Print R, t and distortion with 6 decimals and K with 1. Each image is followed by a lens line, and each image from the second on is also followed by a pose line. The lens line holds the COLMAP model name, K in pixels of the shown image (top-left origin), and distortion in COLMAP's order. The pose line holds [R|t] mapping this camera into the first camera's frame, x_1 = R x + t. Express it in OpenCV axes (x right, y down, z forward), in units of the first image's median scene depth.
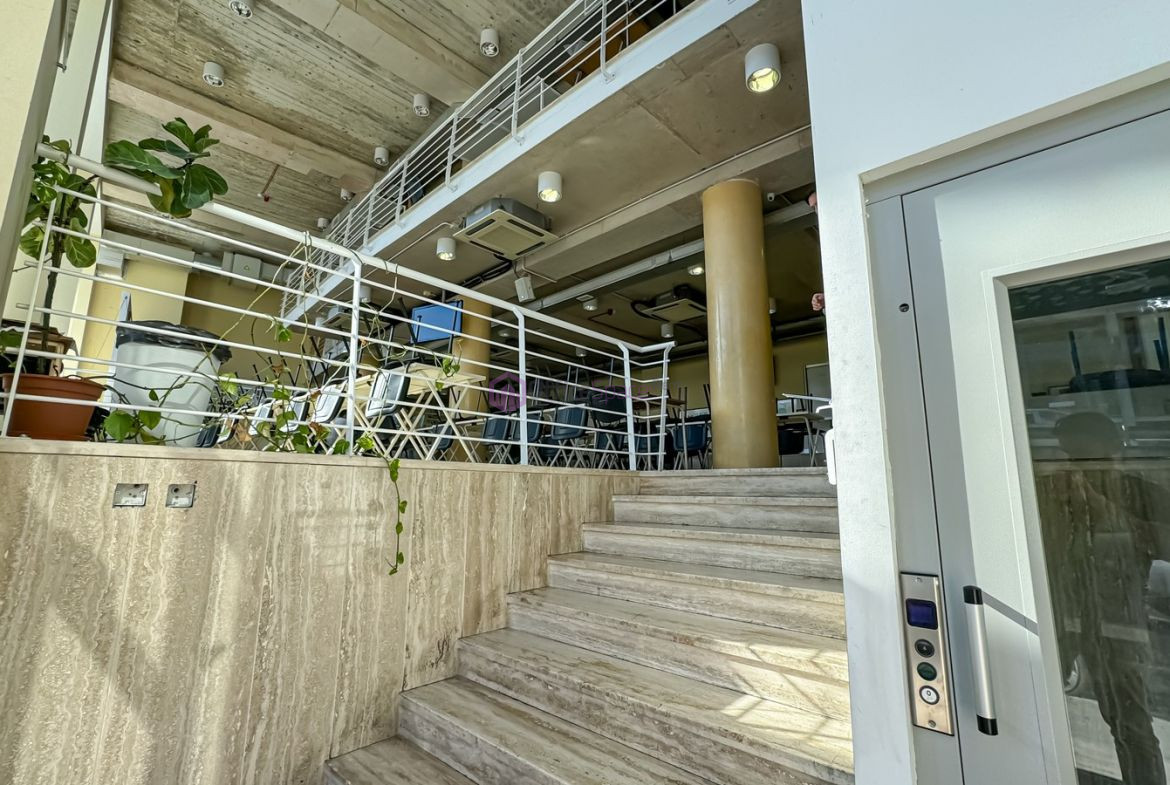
lens RADIAL K [[509.9, 0, 585.5], [0, 509.9, 398.1], [0, 0, 1]] dist [-0.043436, 0.020762]
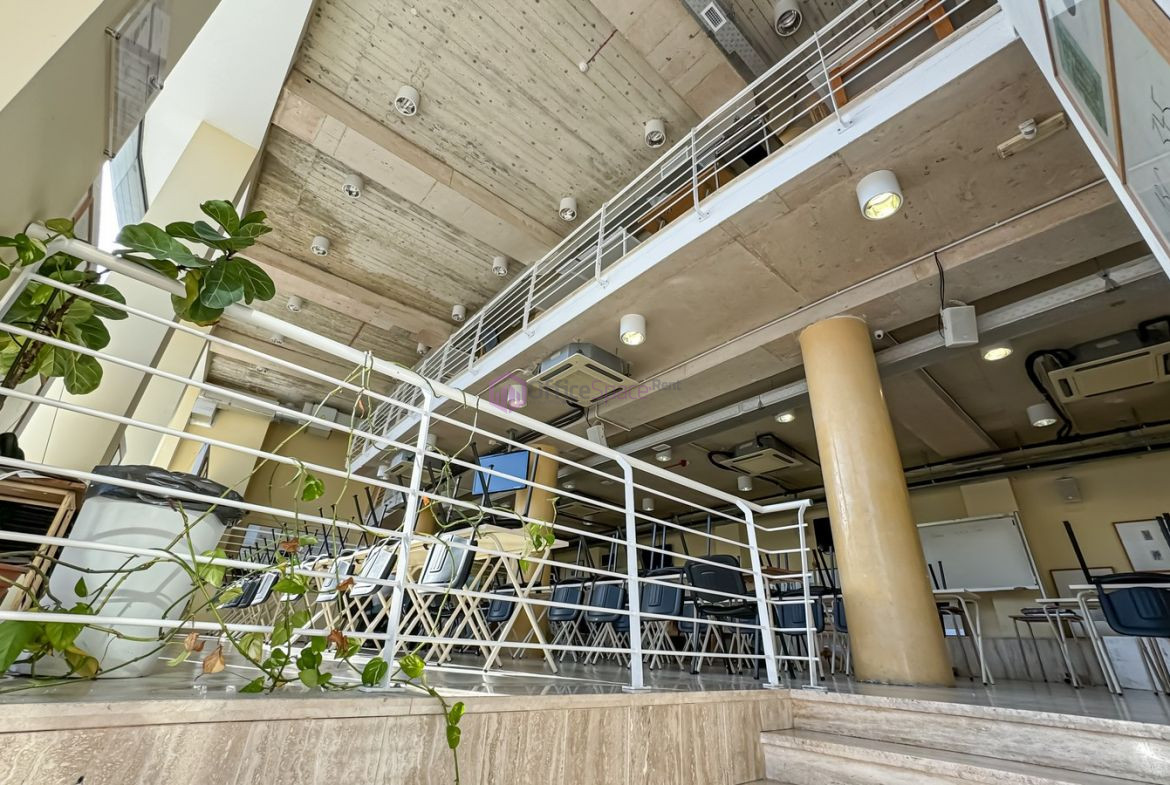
lens RADIAL K [[509.9, 0, 585.5], [0, 509.9, 398.1], [0, 0, 1]] dist [-0.043436, 0.020762]
pose [[0.994372, -0.007777, -0.105660, -0.051953], [-0.023232, 0.957023, -0.289080, -0.017552], [0.103367, 0.289908, 0.951456, 0.113366]]
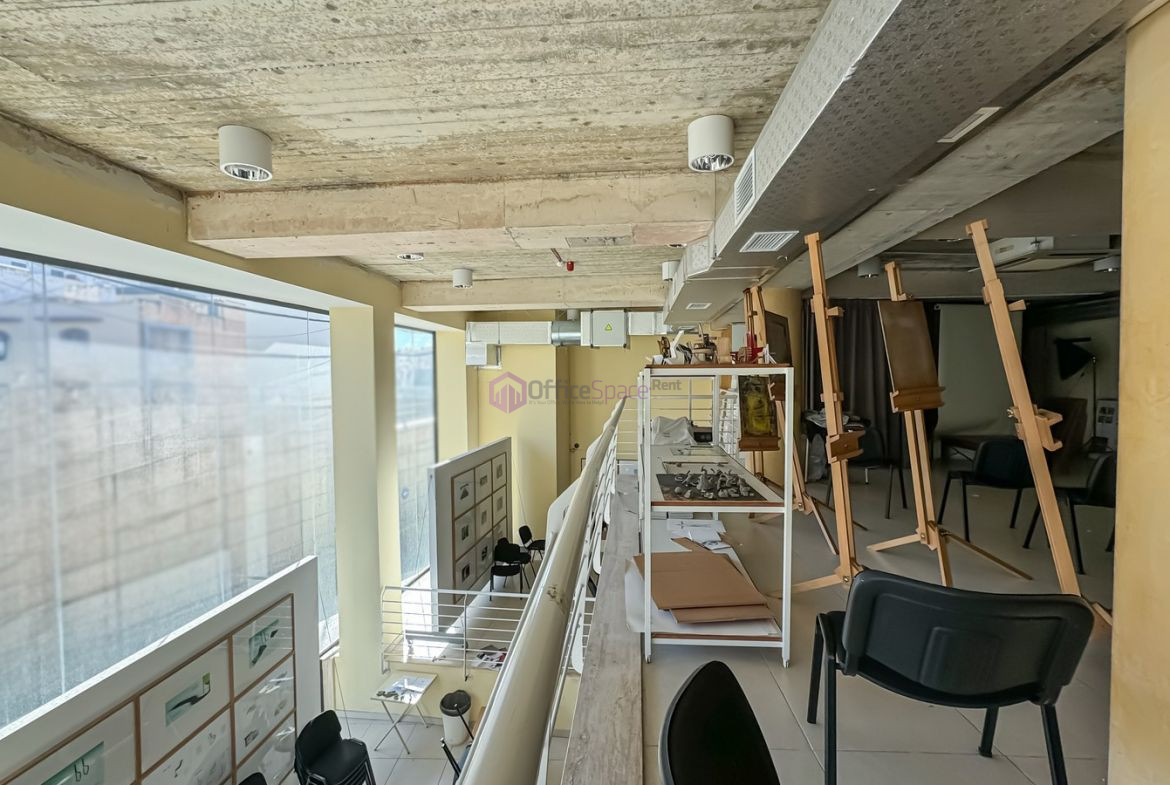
lens RADIAL K [[509.9, 0, 585.5], [0, 509.9, 398.1], [0, 0, 1]] dist [-0.043436, 0.020762]
pose [[0.651628, 0.020291, -0.758268, -0.360850], [0.139342, 0.979429, 0.145955, -0.627304], [0.745631, -0.200767, 0.635395, 1.169221]]
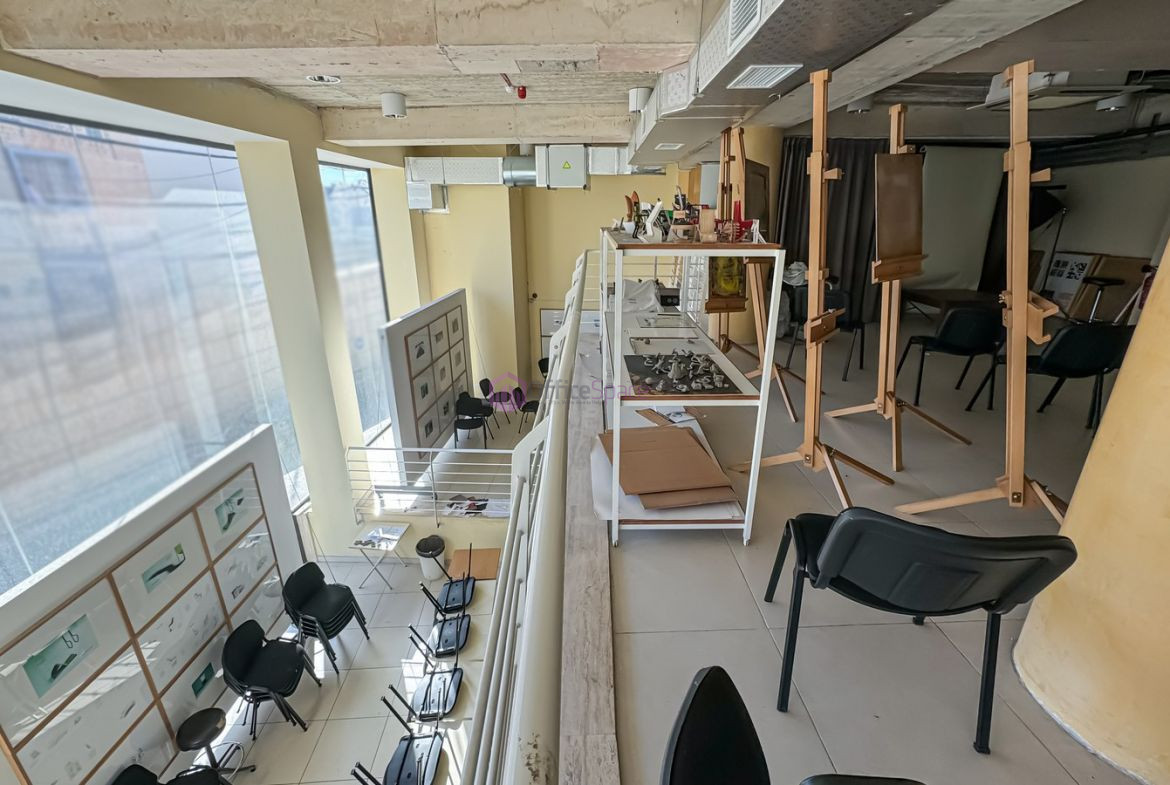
lens RADIAL K [[509.9, 0, 585.5], [0, 509.9, 398.1], [0, 0, 1]] dist [-0.043436, 0.020762]
pose [[0.711765, 0.231358, -0.663223, -0.400615], [0.128486, 0.885386, 0.446747, -0.652804], [0.690567, -0.403194, 0.600460, 1.203968]]
